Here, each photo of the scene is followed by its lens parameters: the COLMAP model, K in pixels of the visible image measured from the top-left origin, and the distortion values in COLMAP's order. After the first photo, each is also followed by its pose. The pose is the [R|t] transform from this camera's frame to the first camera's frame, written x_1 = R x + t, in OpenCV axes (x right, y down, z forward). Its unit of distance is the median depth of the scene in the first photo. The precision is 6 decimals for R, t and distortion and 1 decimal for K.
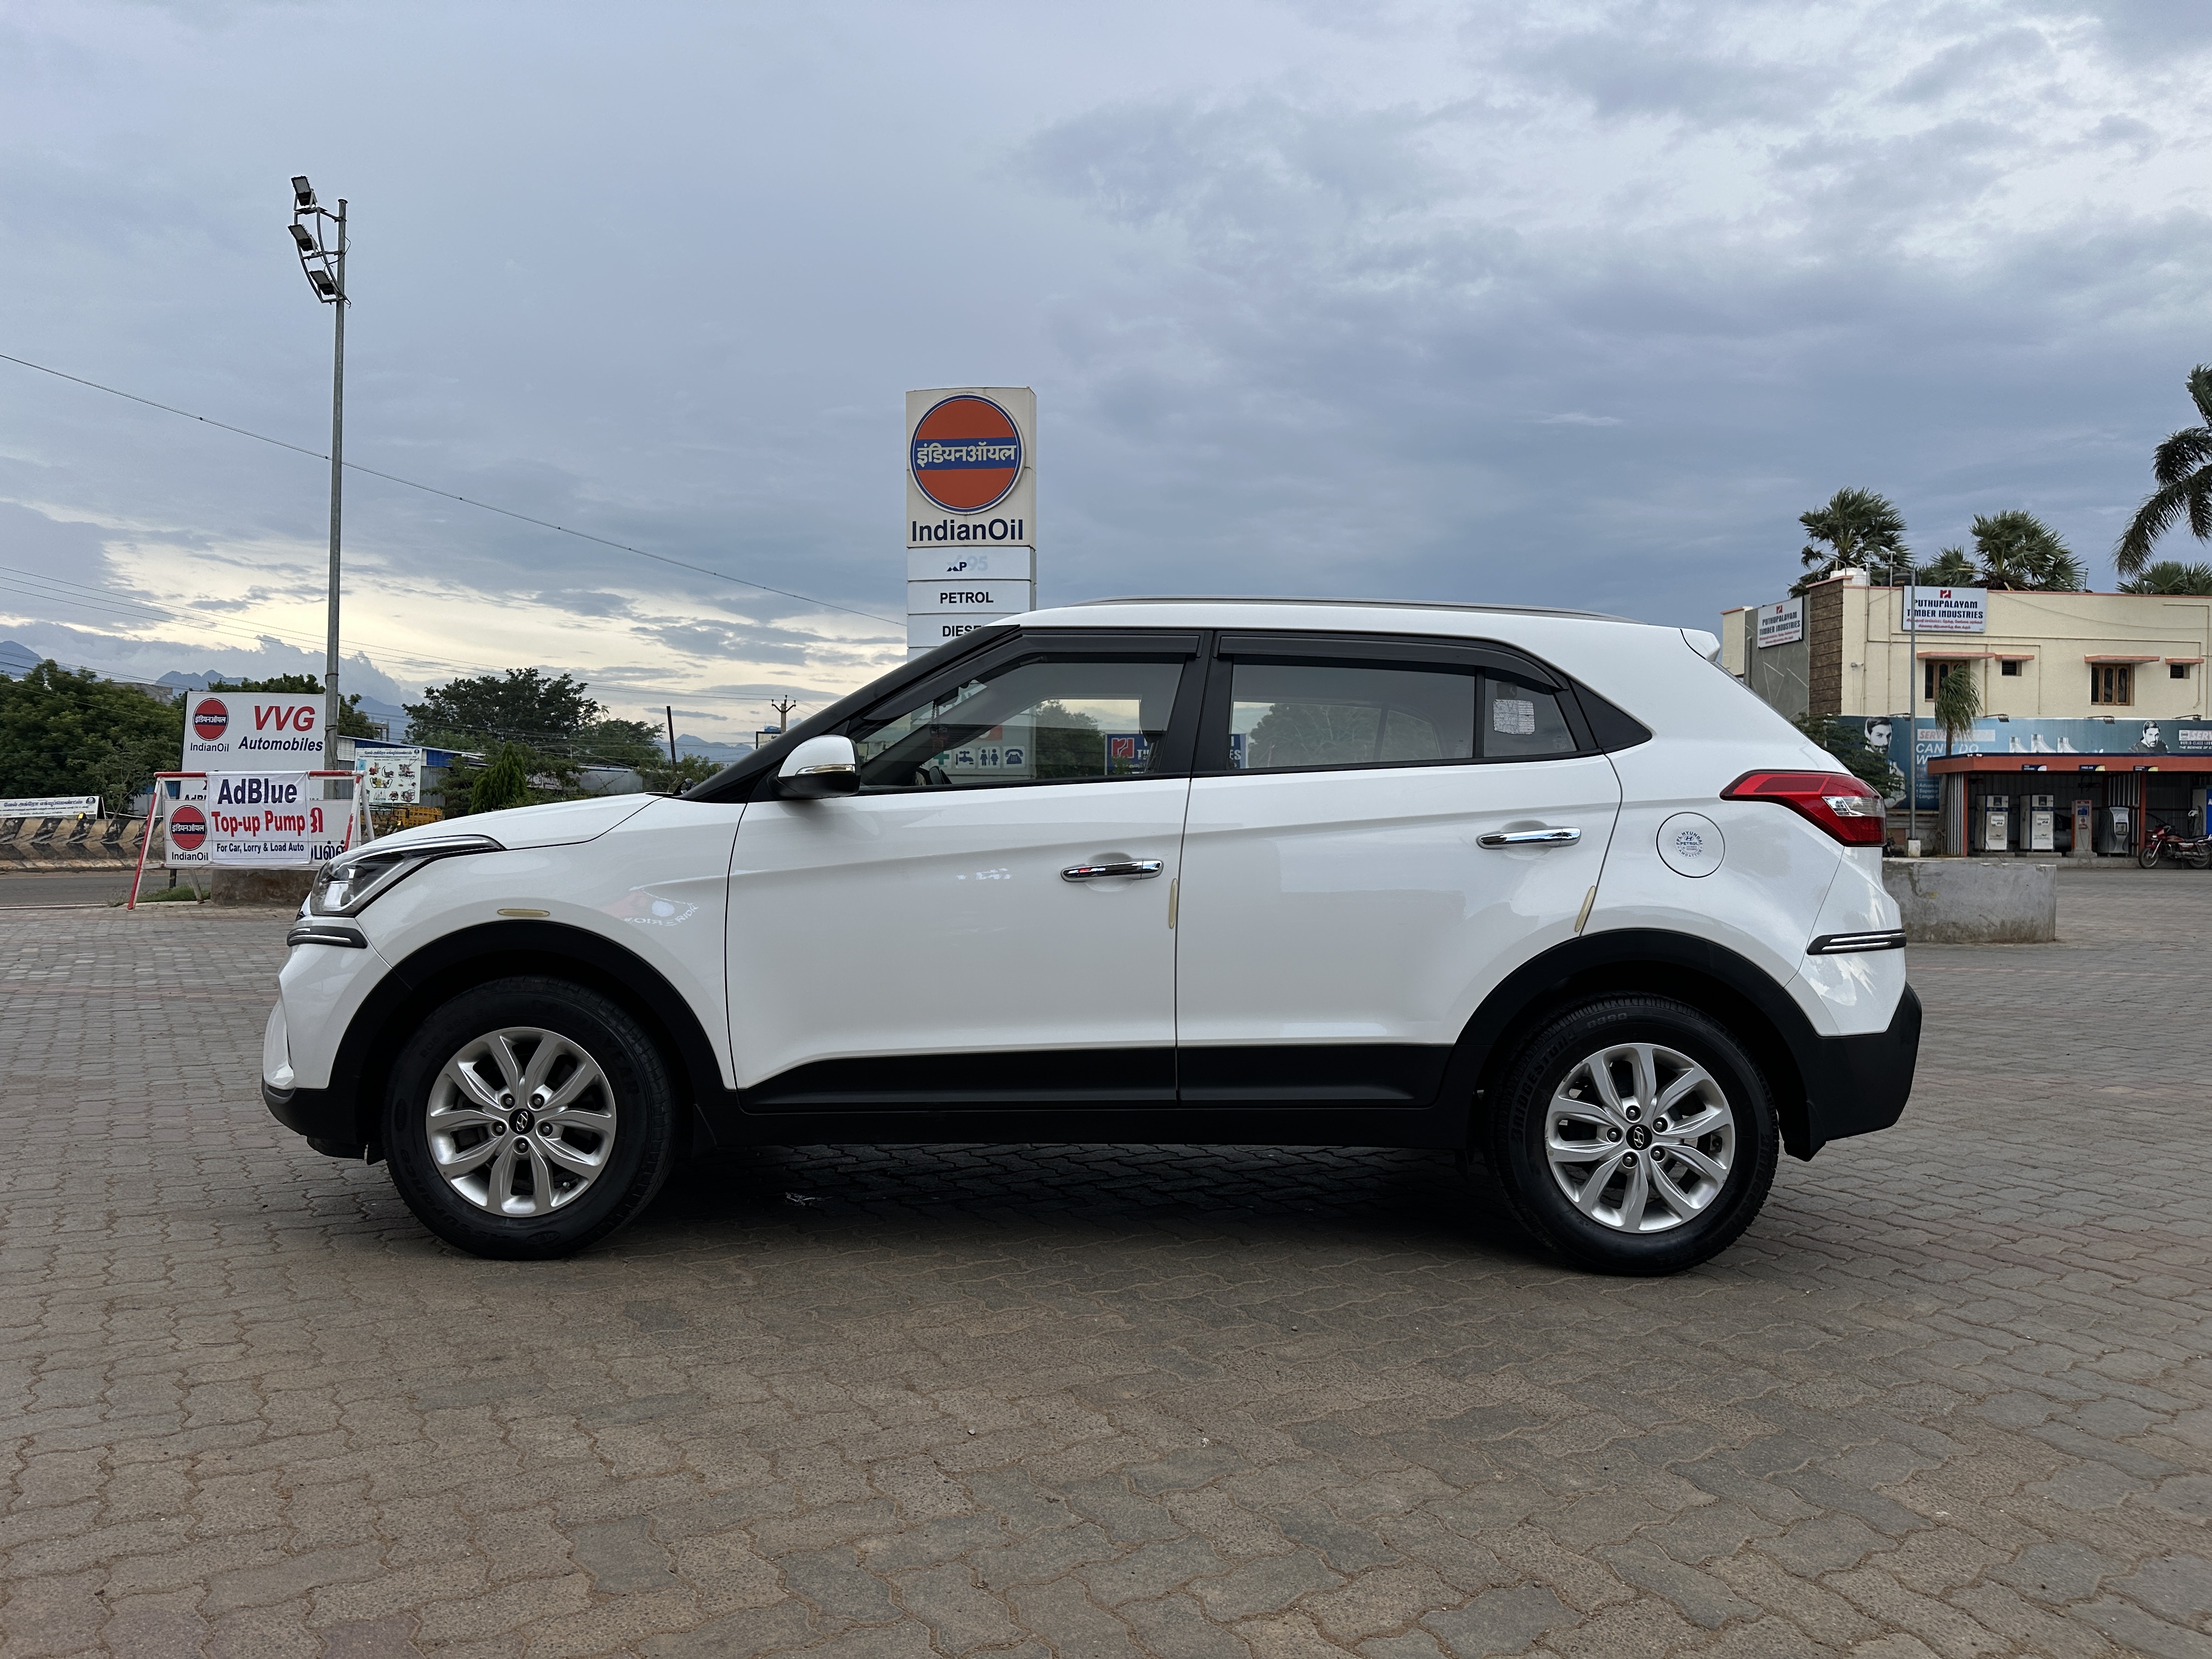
lens RADIAL K [[1550.7, 0, 1098.4], [0, 1550.7, 828.5], [0, 0, 1]] dist [0.019421, -0.015727]
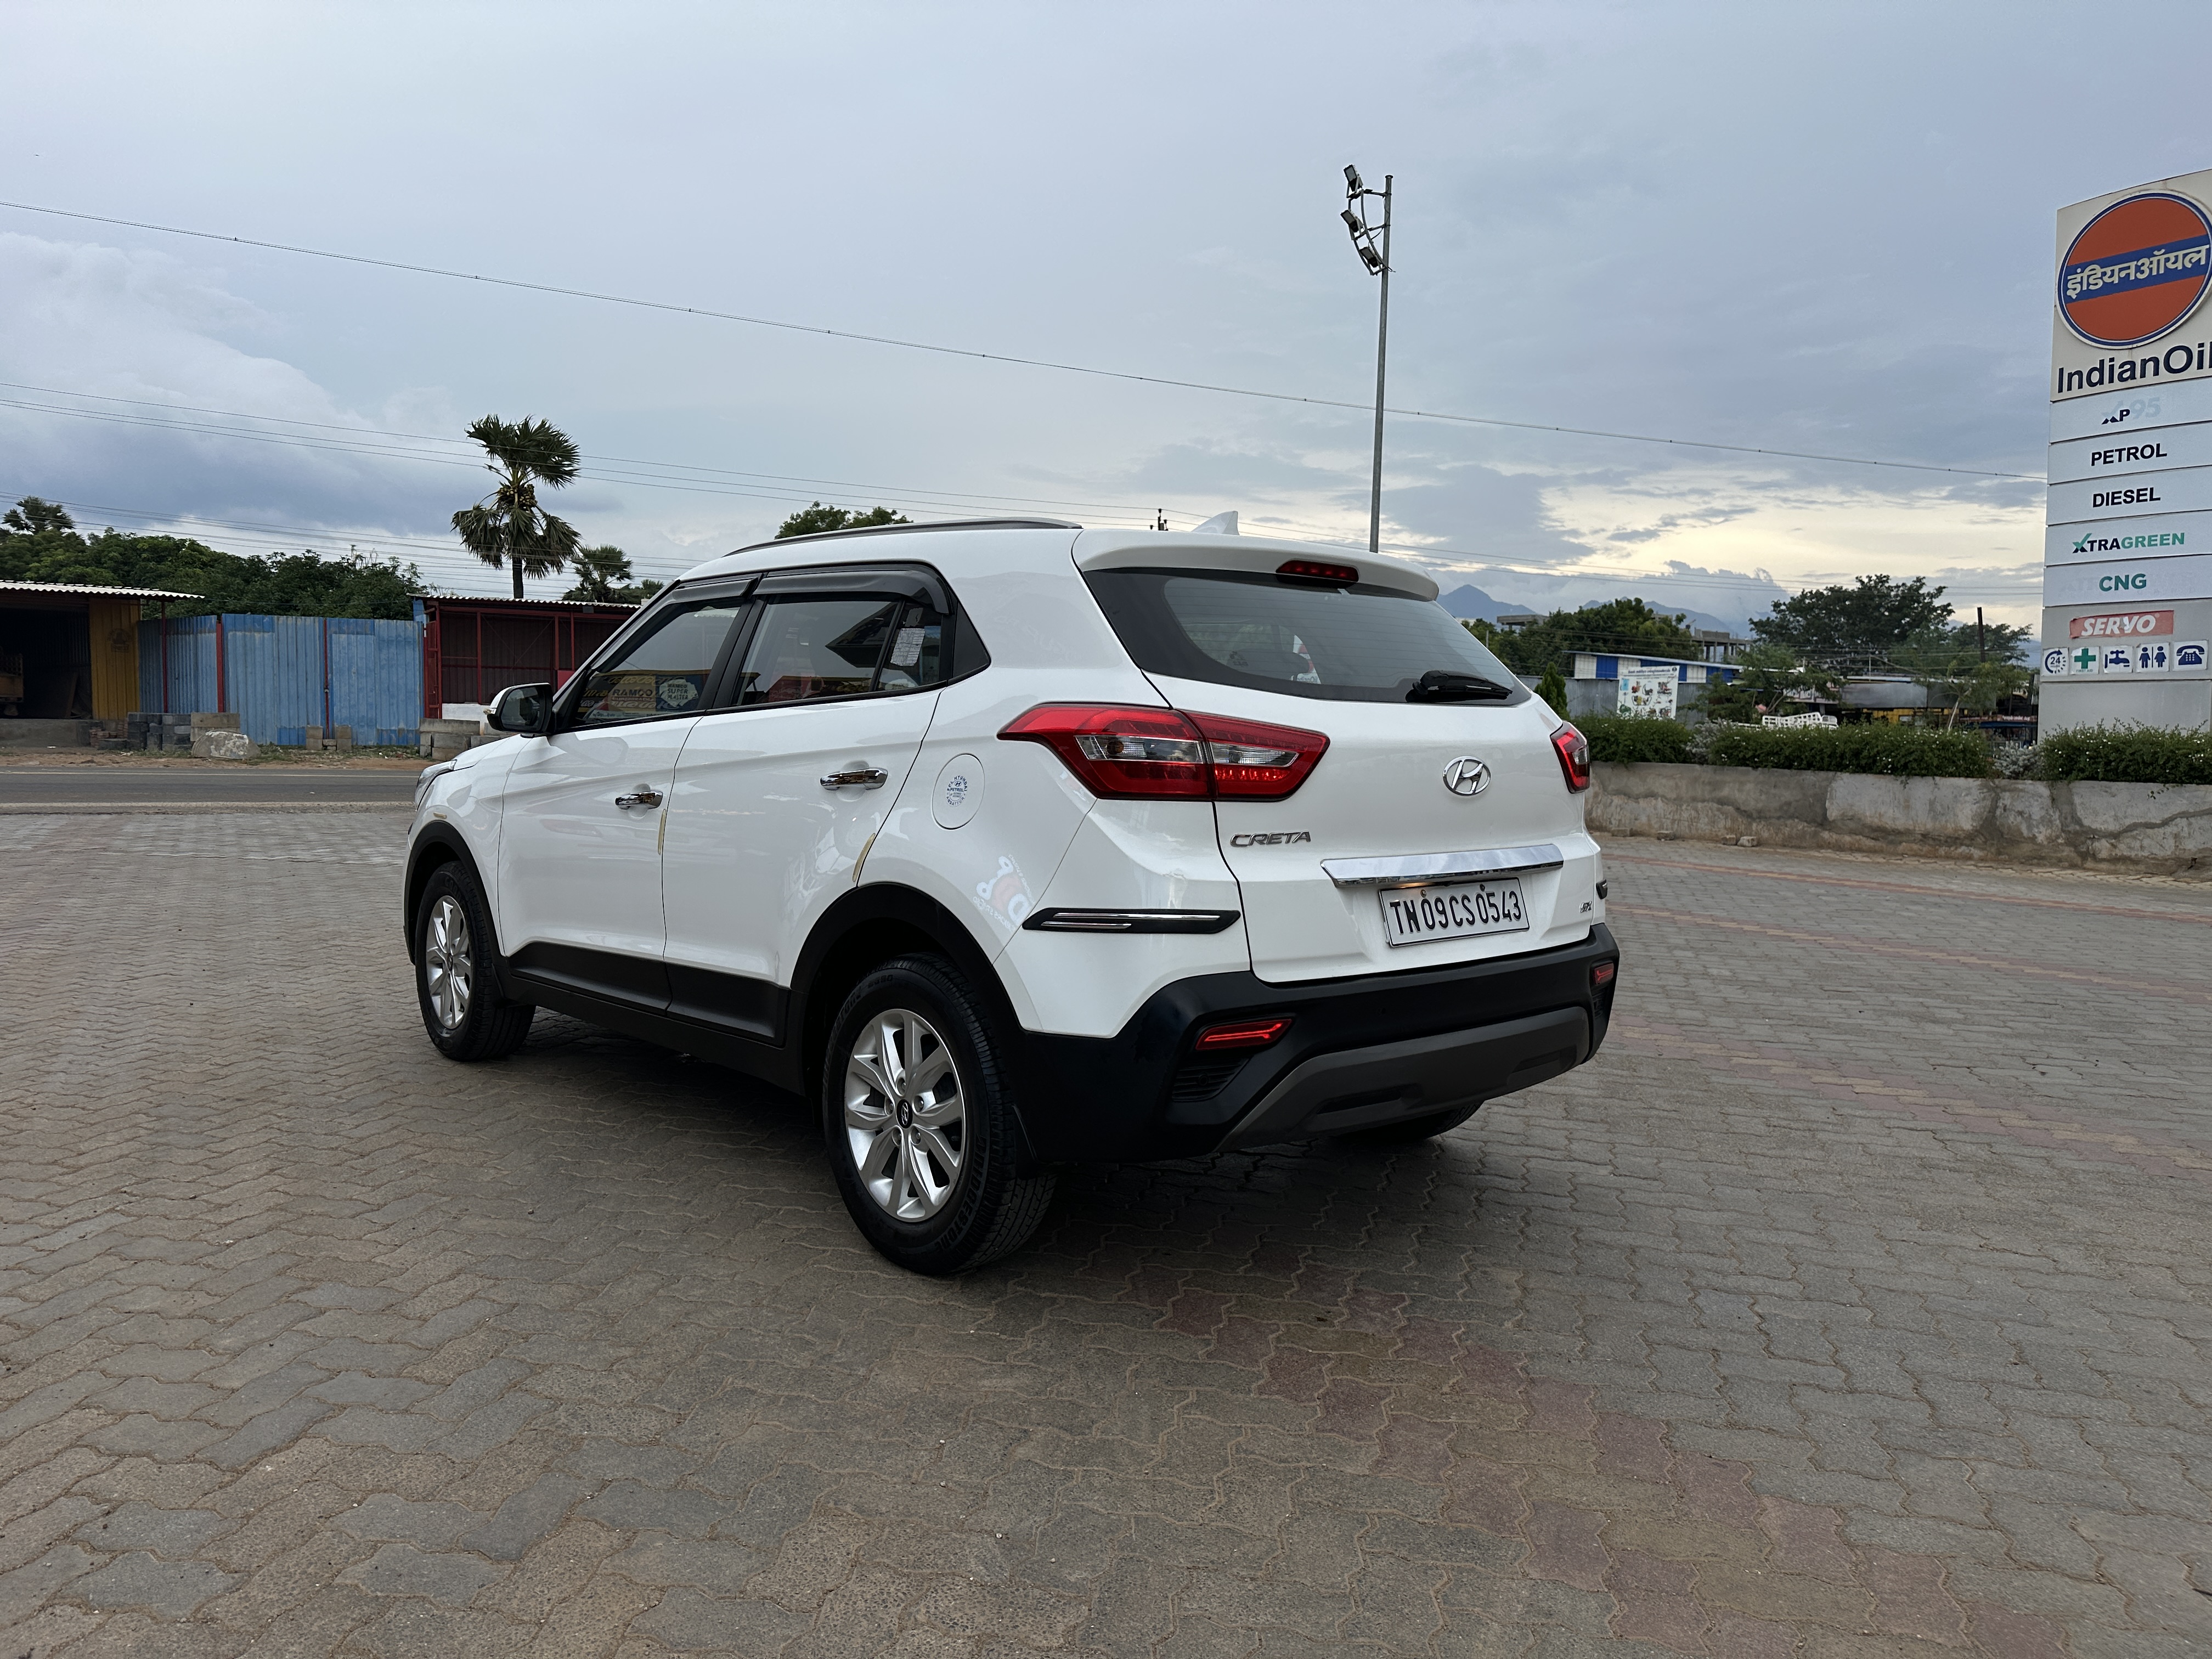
lens RADIAL K [[1550.7, 0, 1099.1], [0, 1550.7, 820.3], [0, 0, 1]] dist [0.019421, -0.015727]
pose [[0.664496, 0.039428, -0.746251, 0.165731], [-0.002317, 0.998711, 0.050703, -0.002328], [0.747288, -0.031962, 0.663731, 0.076966]]
